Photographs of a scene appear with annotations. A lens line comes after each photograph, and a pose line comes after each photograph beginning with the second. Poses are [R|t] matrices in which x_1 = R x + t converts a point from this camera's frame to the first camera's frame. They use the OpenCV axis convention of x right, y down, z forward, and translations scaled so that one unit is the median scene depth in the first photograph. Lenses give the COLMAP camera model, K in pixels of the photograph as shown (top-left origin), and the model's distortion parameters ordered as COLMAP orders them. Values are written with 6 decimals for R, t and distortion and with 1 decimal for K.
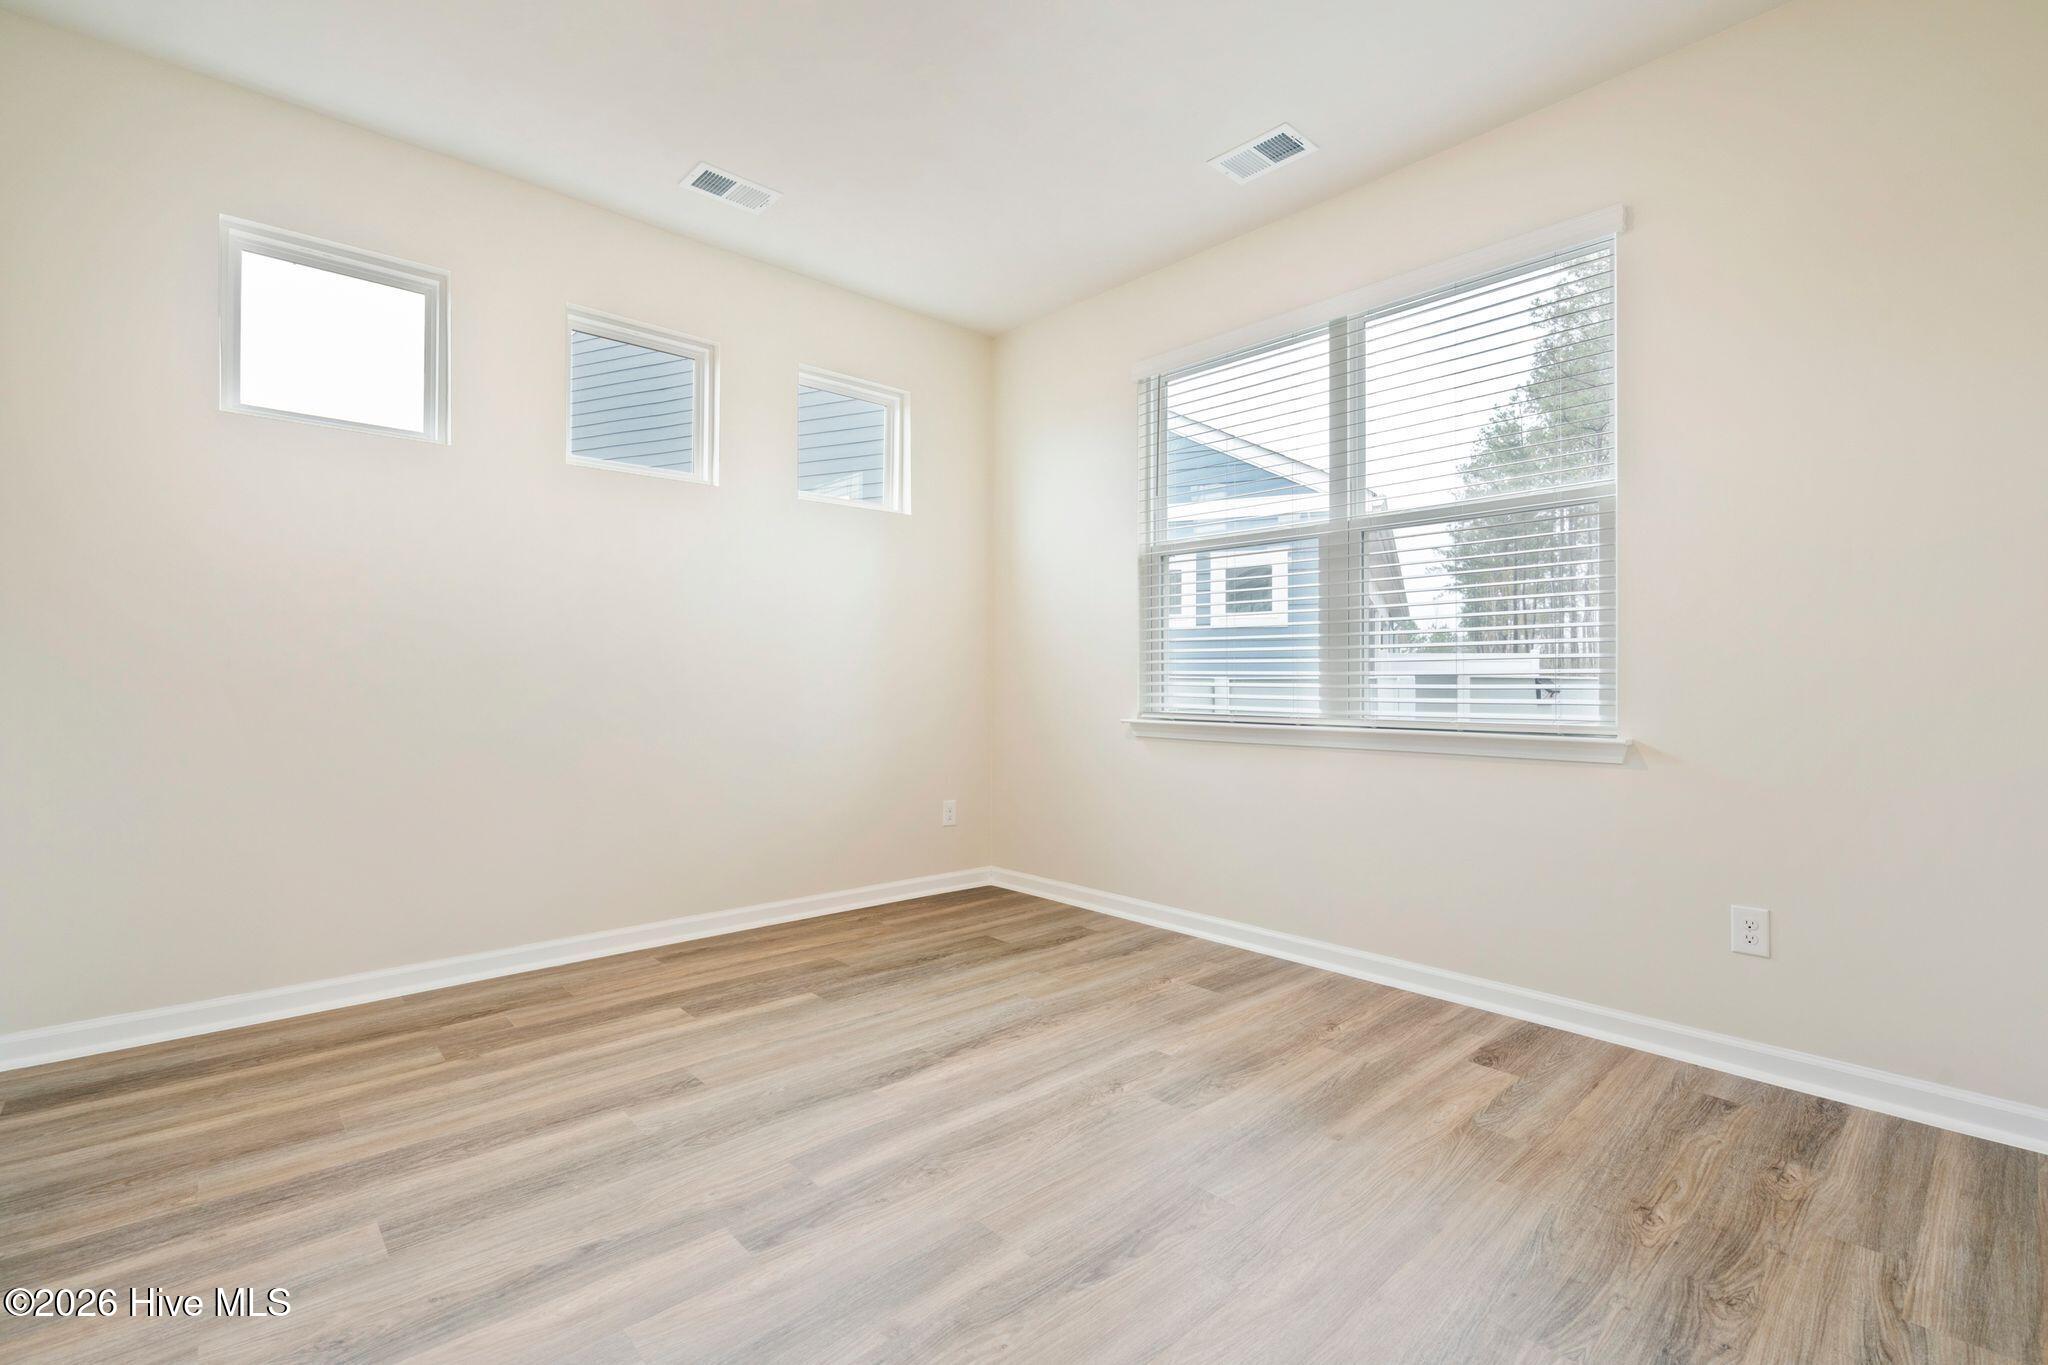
lens RADIAL K [[947.8, 0, 1004.2], [0, 947.8, 679.2], [0, 0, 1]] dist [0.000644, 0.001326]
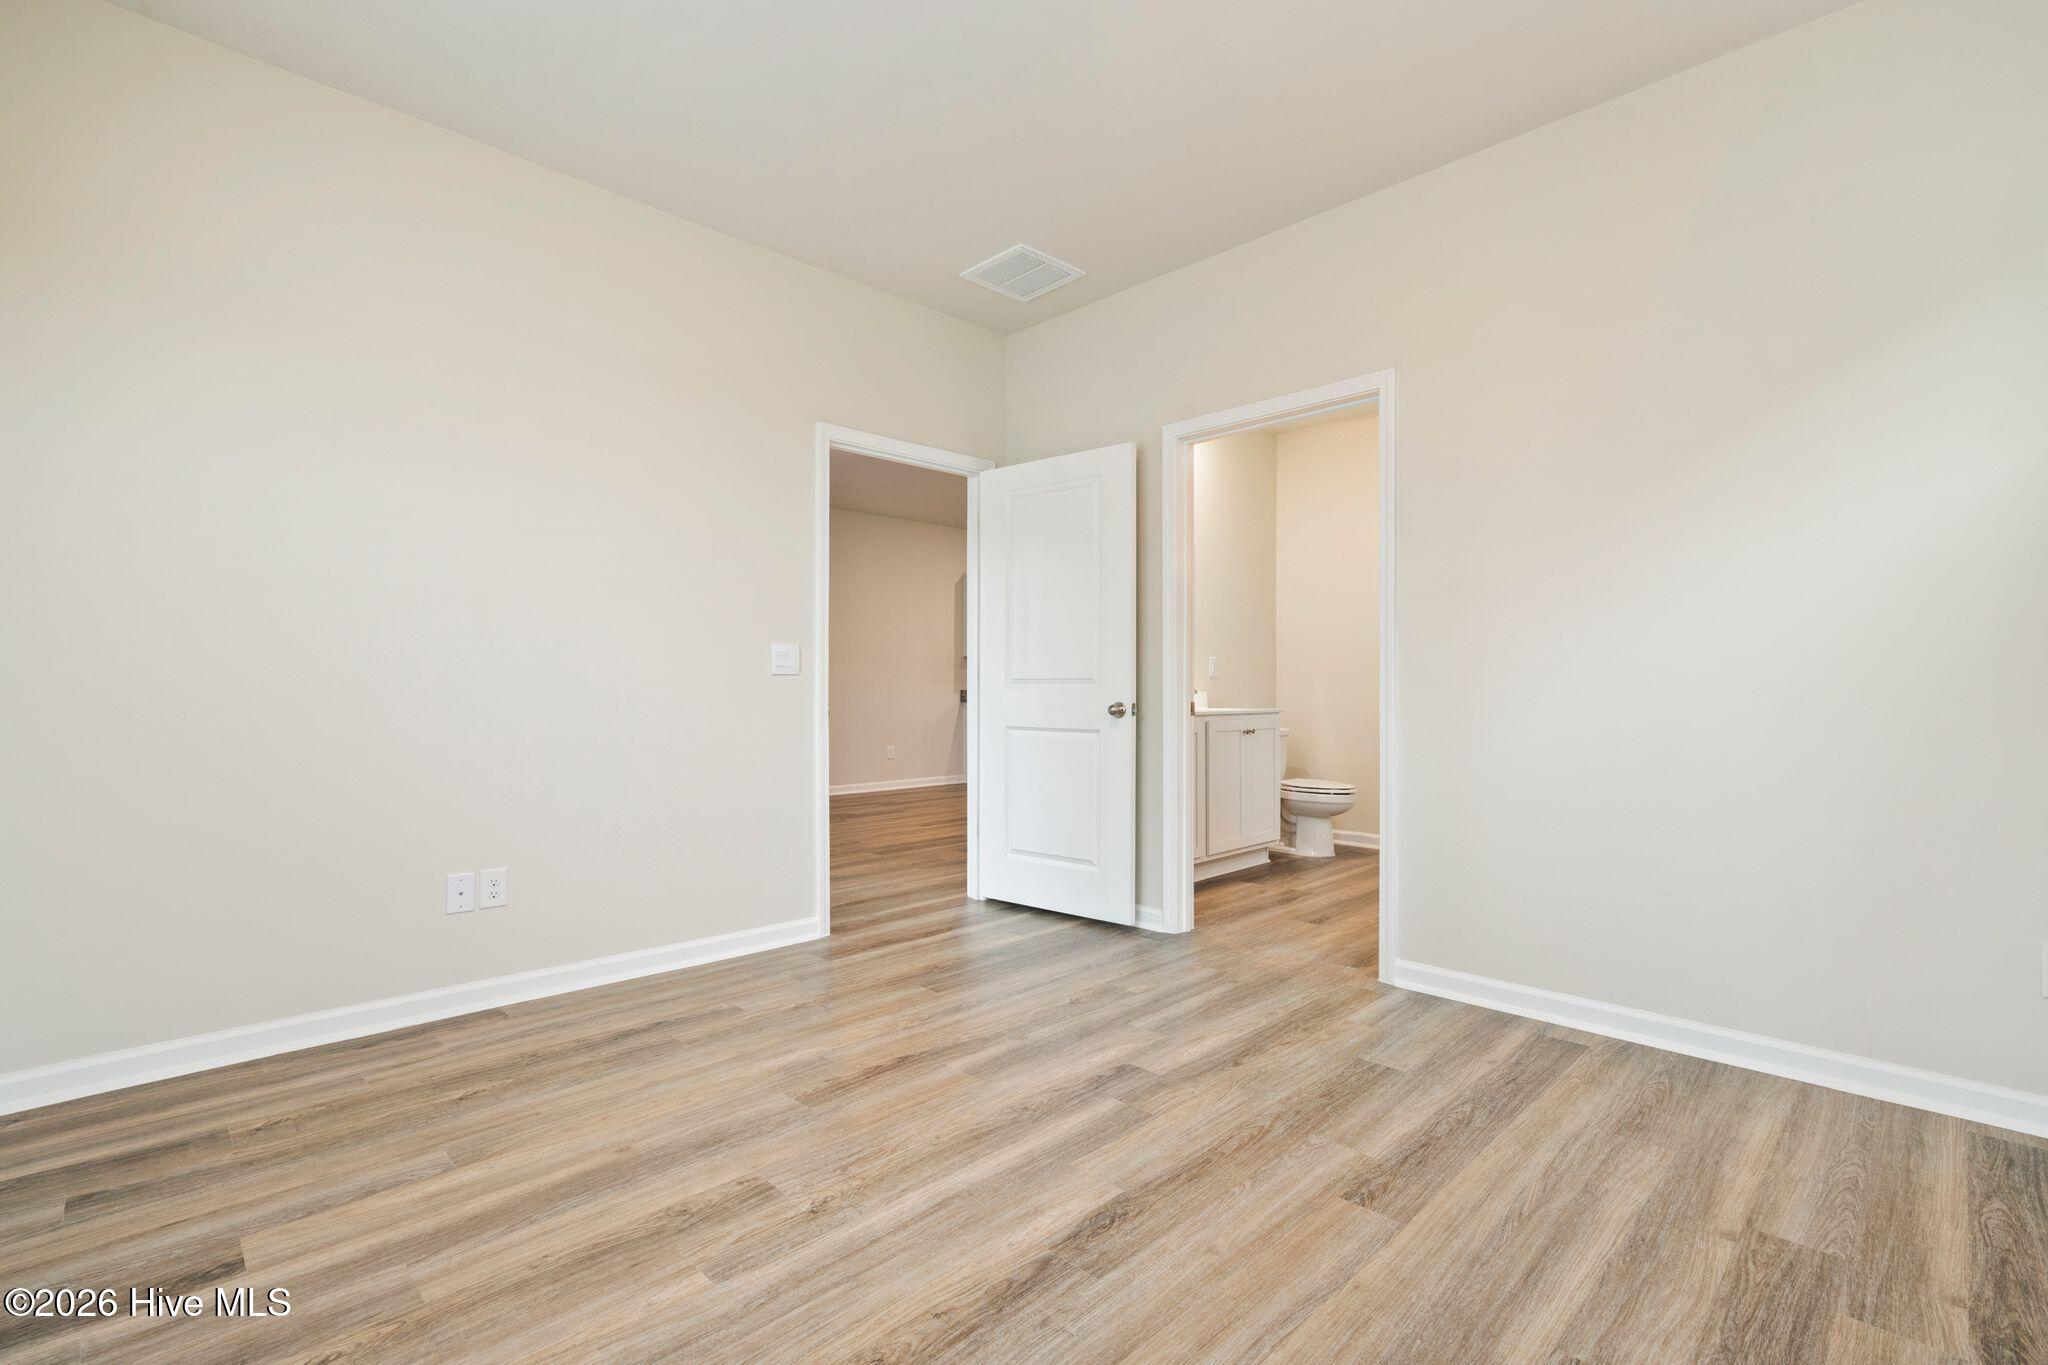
lens RADIAL K [[947.8, 0, 1004.2], [0, 947.8, 679.2], [0, 0, 1]] dist [0.000644, 0.001326]
pose [[-0.999179, -0.004940, -0.040216, -0.001393], [-0.004433, 0.999910, -0.012681, 0.004669], [0.040275, -0.012493, -0.999111, 1.889670]]
